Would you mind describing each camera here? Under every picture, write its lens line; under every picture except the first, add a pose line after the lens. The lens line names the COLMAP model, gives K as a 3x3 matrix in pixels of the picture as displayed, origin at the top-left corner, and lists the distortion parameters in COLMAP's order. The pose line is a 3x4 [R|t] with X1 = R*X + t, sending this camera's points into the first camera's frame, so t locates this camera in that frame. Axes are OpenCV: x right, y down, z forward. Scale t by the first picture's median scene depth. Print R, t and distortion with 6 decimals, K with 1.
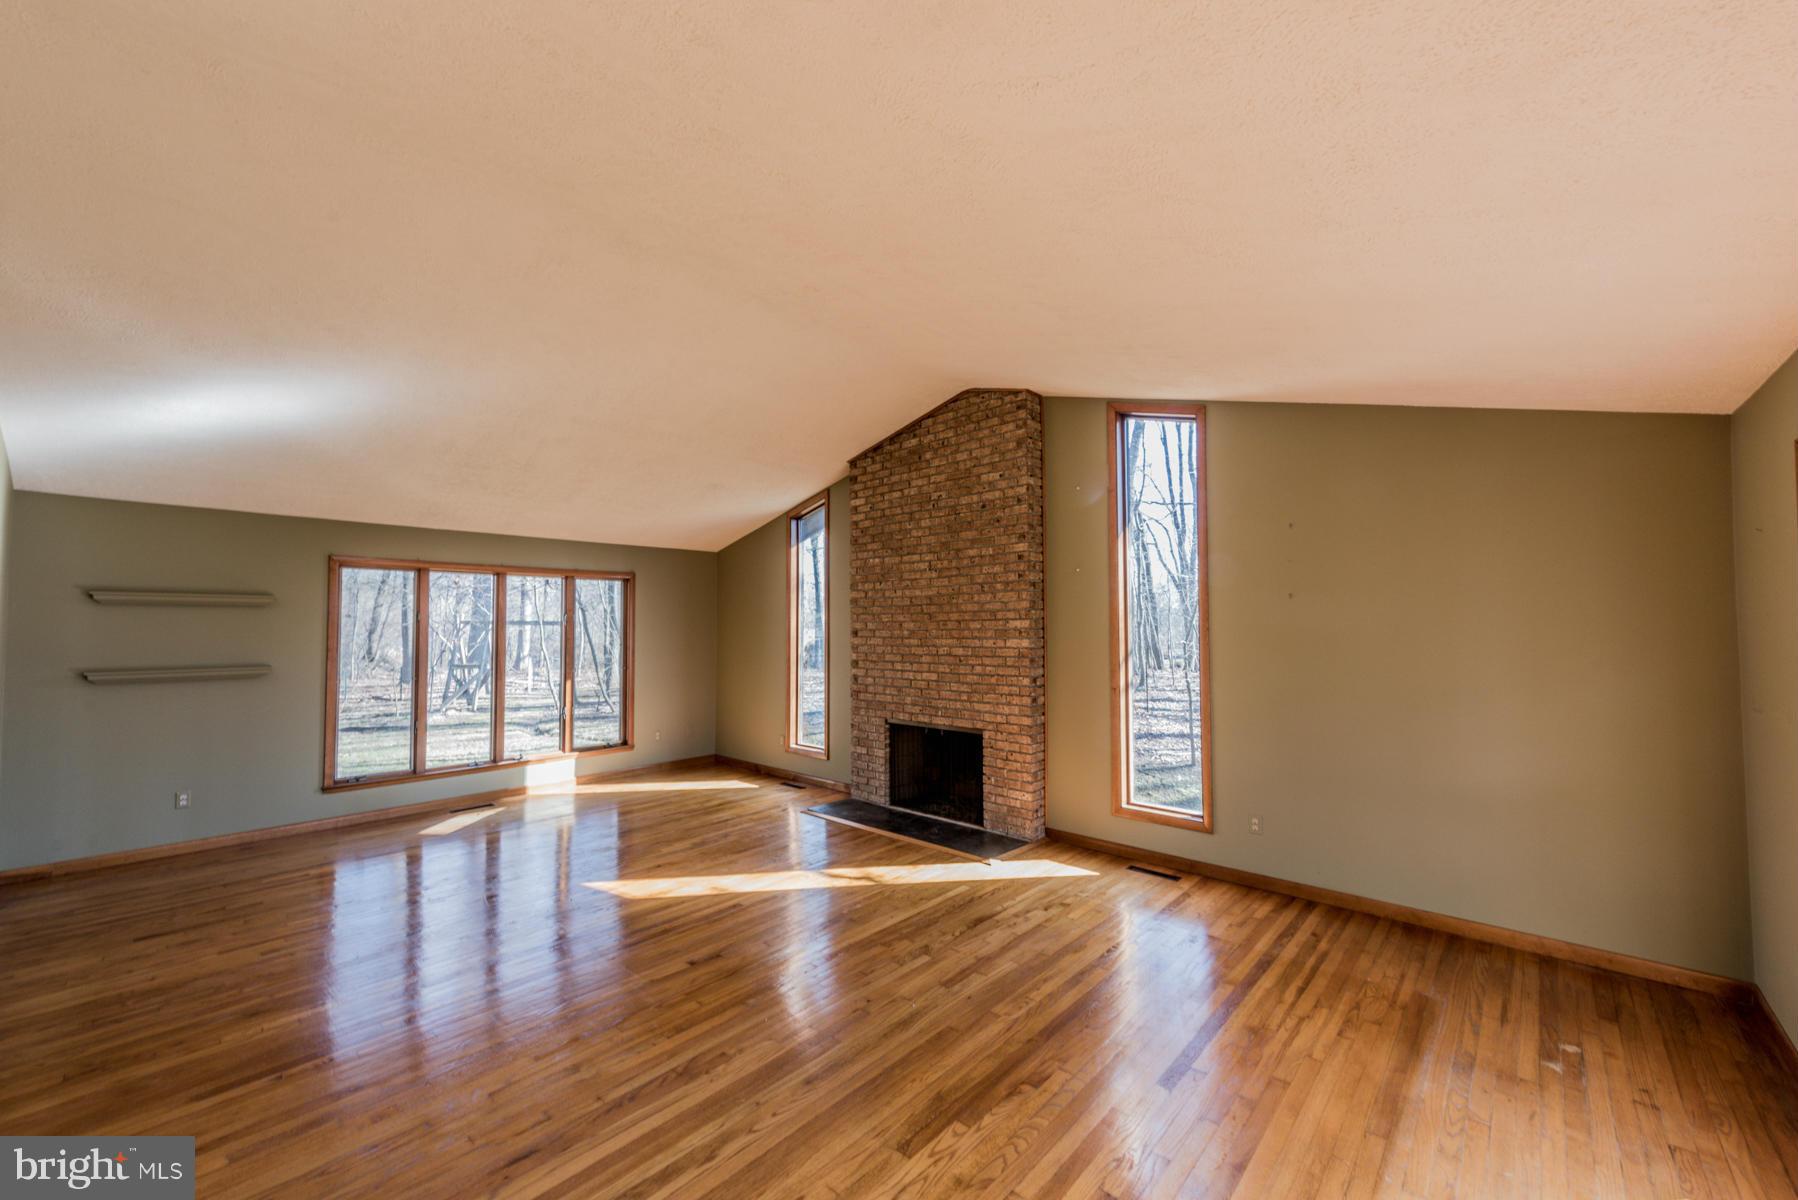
lens RADIAL K [[708.9, 0, 903.7], [0, 708.9, 603.6], [0, 0, 1]] dist [0.023561, -0.000022]
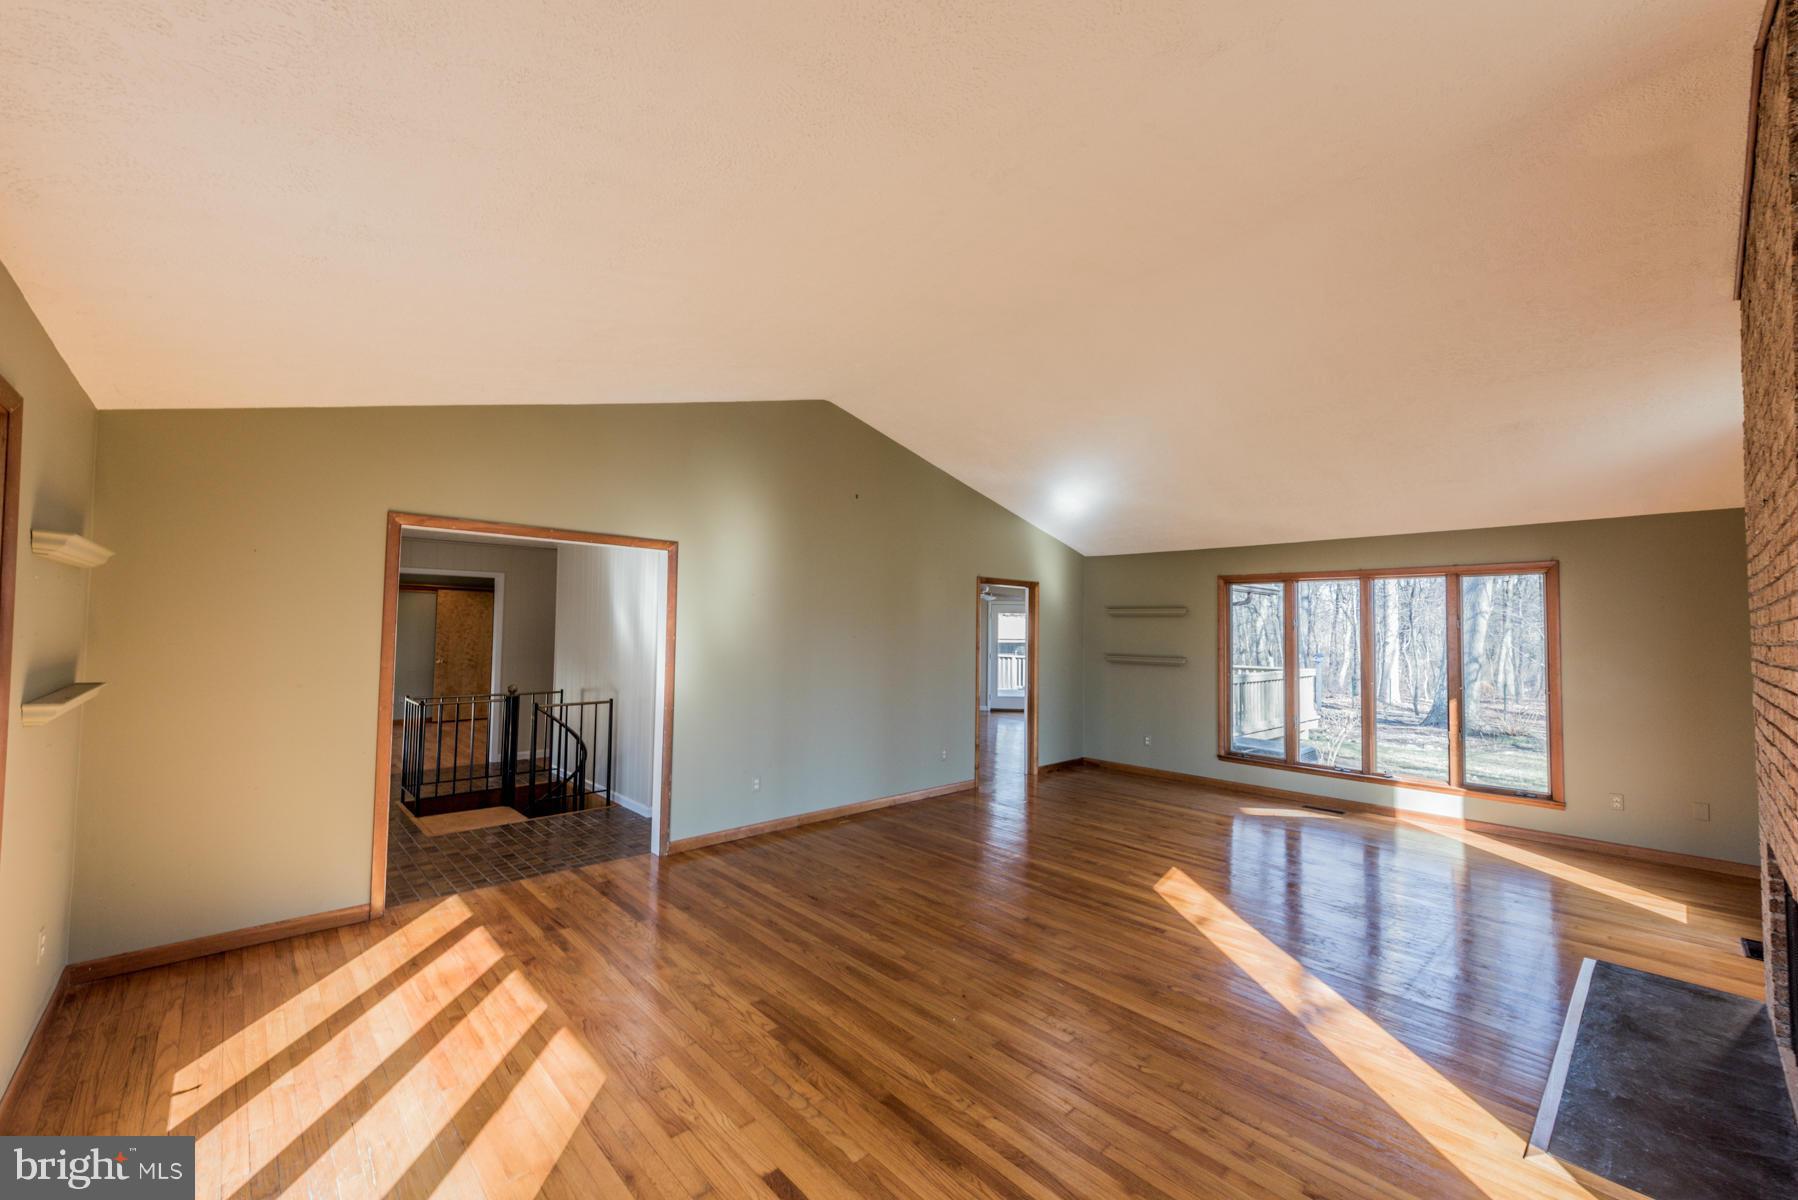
lens RADIAL K [[708.9, 0, 903.7], [0, 708.9, 603.6], [0, 0, 1]] dist [0.023561, -0.000022]
pose [[-0.089917, -0.034484, -0.995352, 0.522076], [0.018823, 0.999163, -0.036317, 0.018069], [0.995771, -0.022001, -0.089193, 0.538014]]
